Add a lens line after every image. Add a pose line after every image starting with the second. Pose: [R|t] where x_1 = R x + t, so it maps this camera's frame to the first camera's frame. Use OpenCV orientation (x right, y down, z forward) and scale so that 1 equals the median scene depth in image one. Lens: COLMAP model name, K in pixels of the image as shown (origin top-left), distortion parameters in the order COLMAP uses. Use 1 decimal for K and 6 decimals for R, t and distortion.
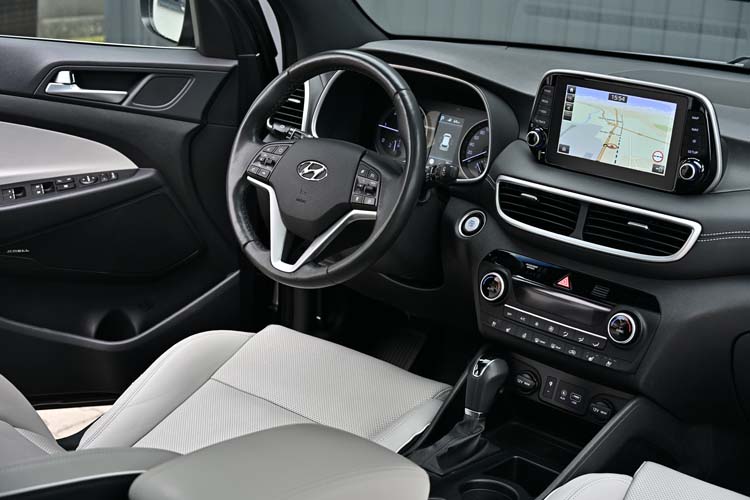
lens RADIAL K [[1218.6, 0, 374.7], [0, 1218.6, 250.9], [0, 0, 1]] dist [-0.000206, 0.000000]
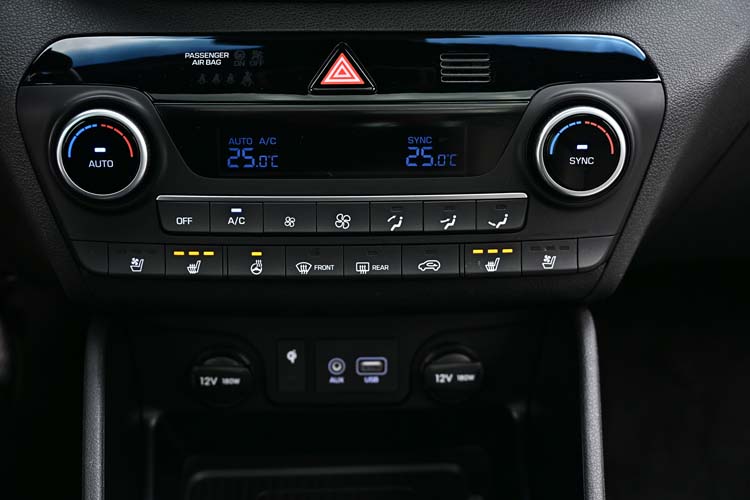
lens RADIAL K [[1046.6, 0, 375.8], [0, 1046.6, 249.7], [0, 0, 1]] dist [-0.015699, 0.000000]
pose [[0.724998, -0.346120, 0.595465, -0.020143], [0.240153, 0.937336, 0.252442, 0.001458], [-0.645526, -0.040017, 0.762689, 0.754622]]
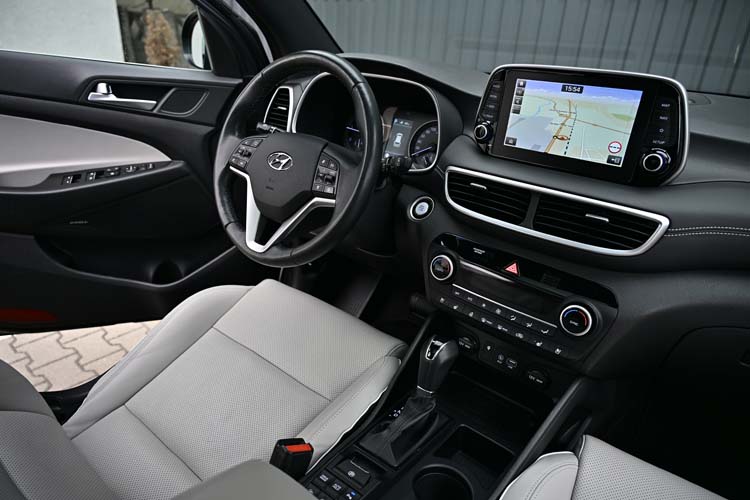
lens RADIAL K [[480.0, 0, 375.4], [0, 480.0, 248.8], [0, 0, 1]] dist [-0.004823, -0.003920]
pose [[0.999681, 0.000885, 0.025254, 0.025587], [-0.003487, 0.994659, 0.103154, -0.032733], [-0.025028, -0.103209, 0.994345, 0.572630]]
